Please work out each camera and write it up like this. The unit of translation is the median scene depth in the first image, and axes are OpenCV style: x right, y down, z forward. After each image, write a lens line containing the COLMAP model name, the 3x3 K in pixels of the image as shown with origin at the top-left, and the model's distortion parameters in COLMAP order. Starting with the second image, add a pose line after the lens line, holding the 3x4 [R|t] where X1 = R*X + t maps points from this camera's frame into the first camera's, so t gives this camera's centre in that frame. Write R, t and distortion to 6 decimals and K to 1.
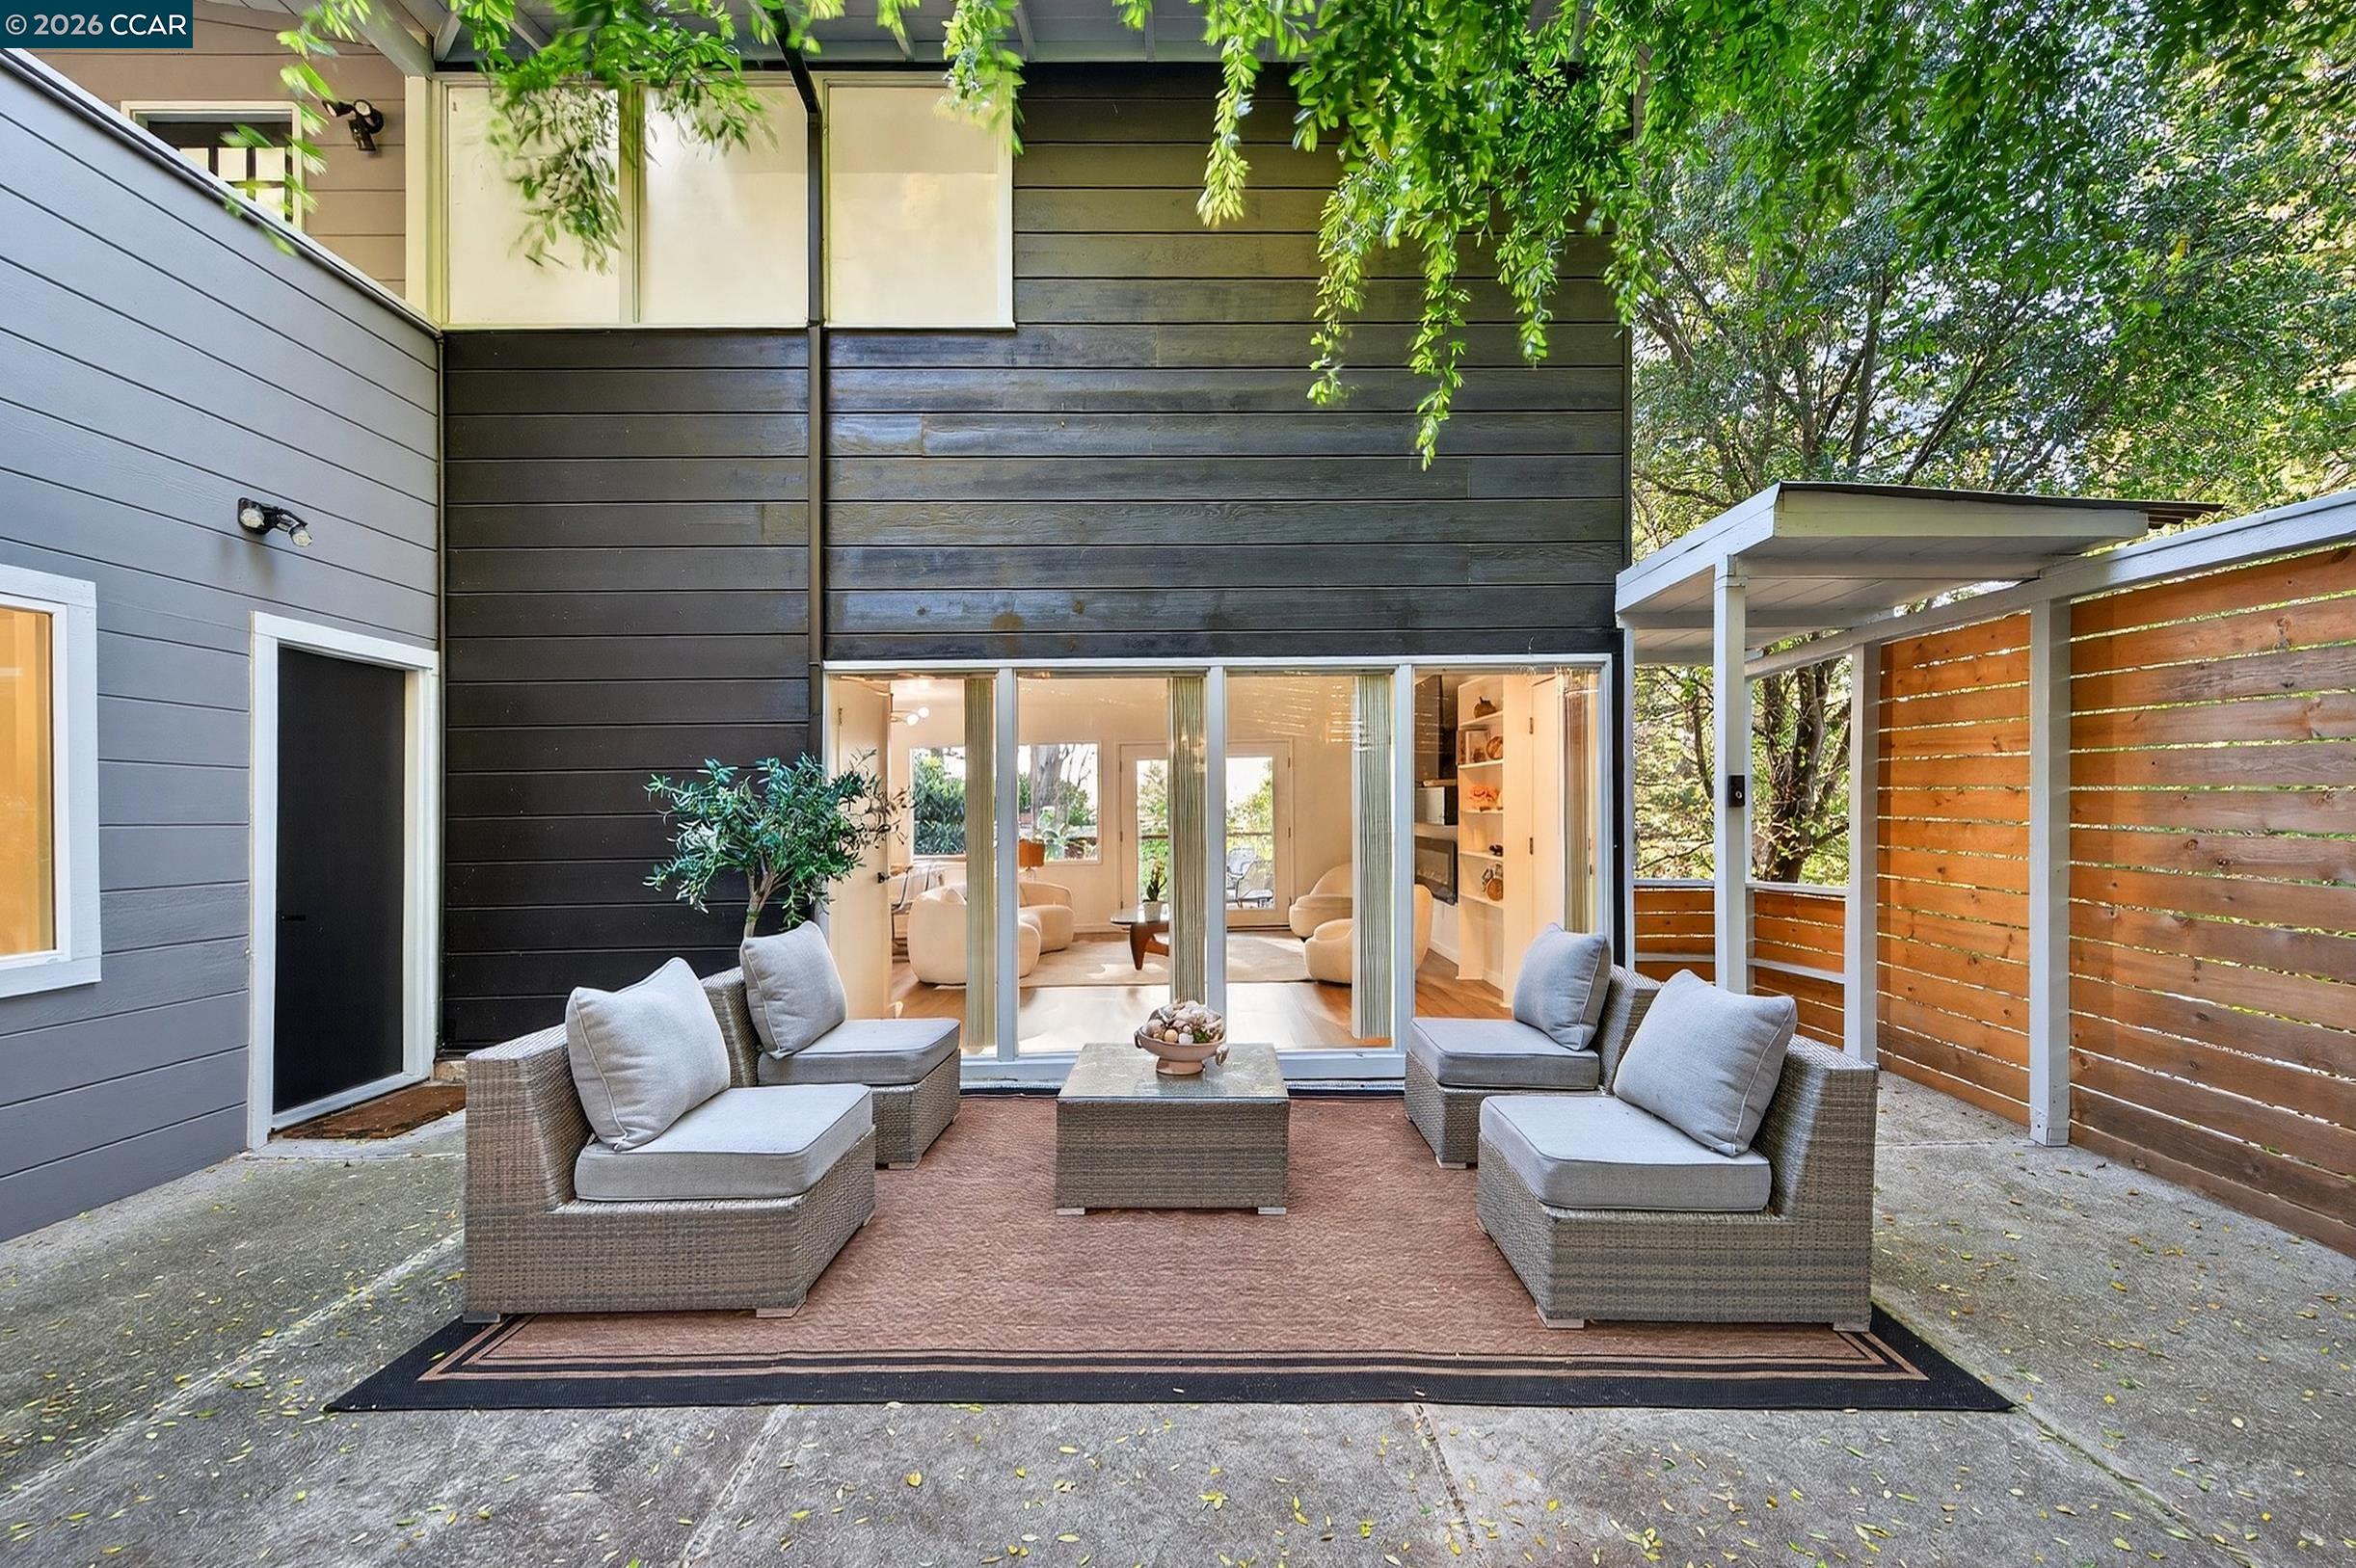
lens RADIAL K [[939.5, 0, 1186.2], [0, 939.5, 779.8], [0, 0, 1]] dist [0.001706, 0.000243]
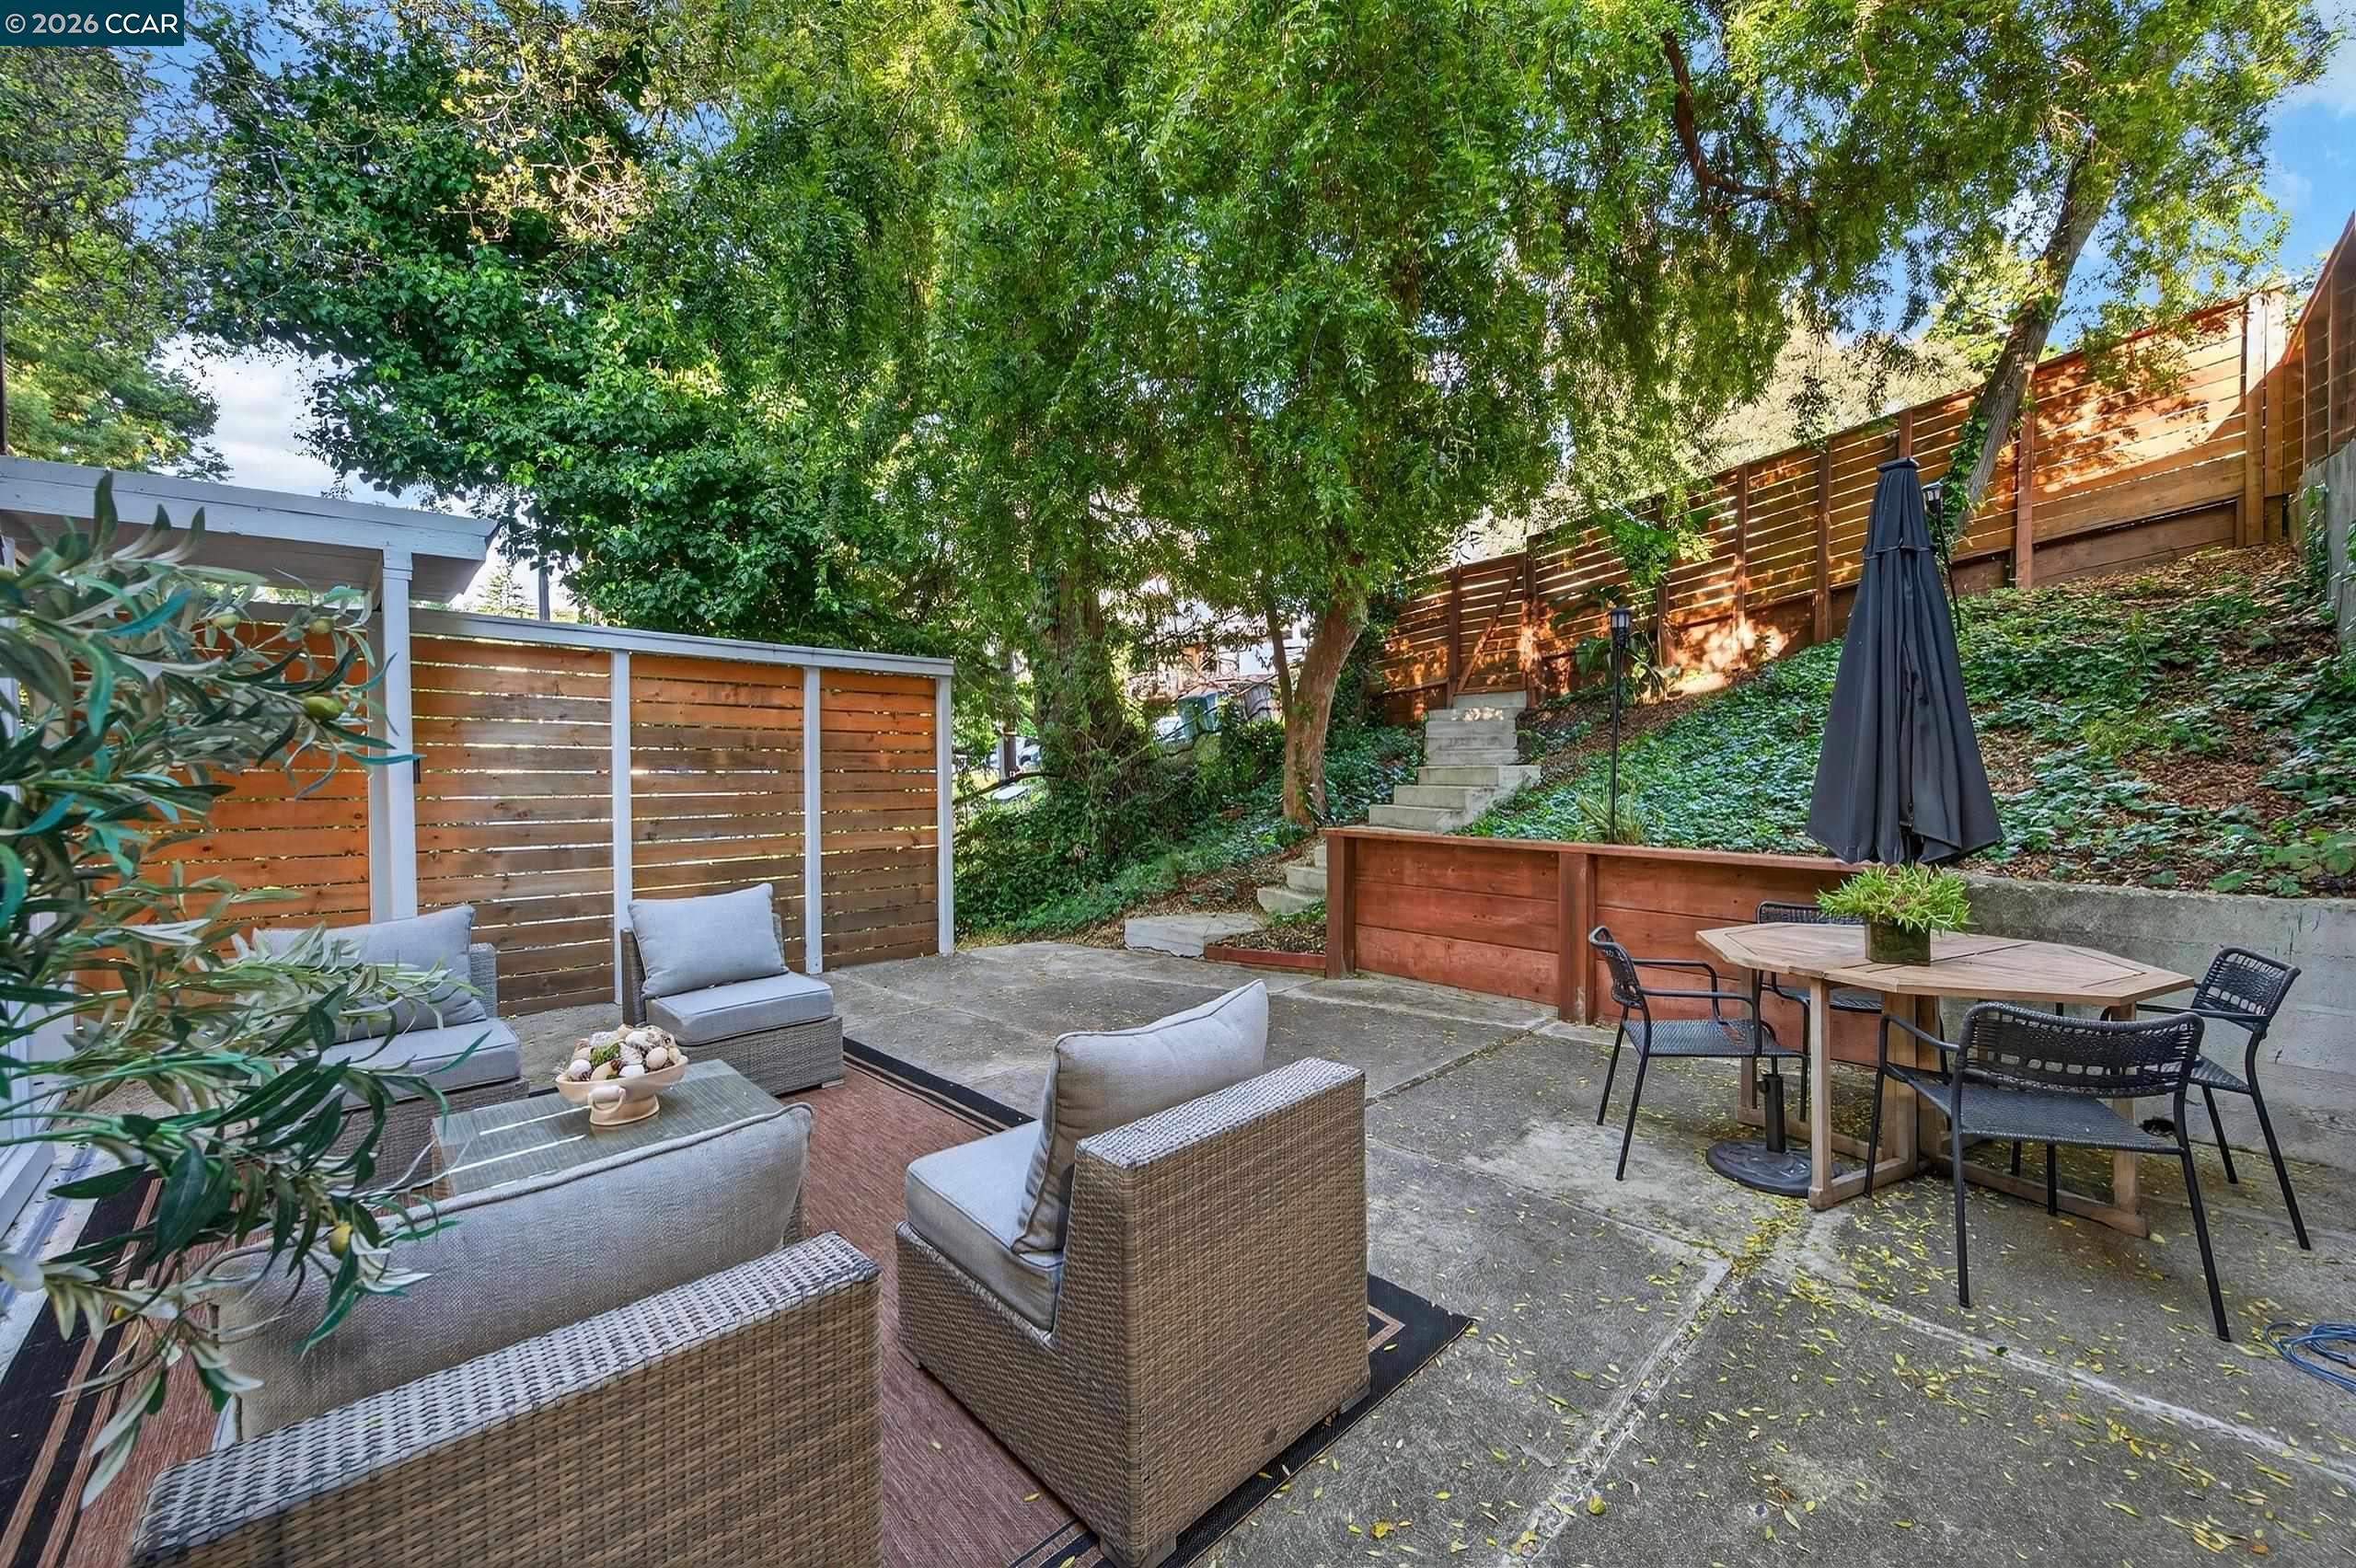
lens RADIAL K [[939.5, 0, 1186.2], [0, 939.5, 779.8], [0, 0, 1]] dist [0.001706, 0.000243]
pose [[-0.677327, 0.001465, 0.735680, -1.487947], [0.002072, 0.999998, -0.000083, 0.042851], [-0.735679, 0.001468, -0.677329, 1.972594]]
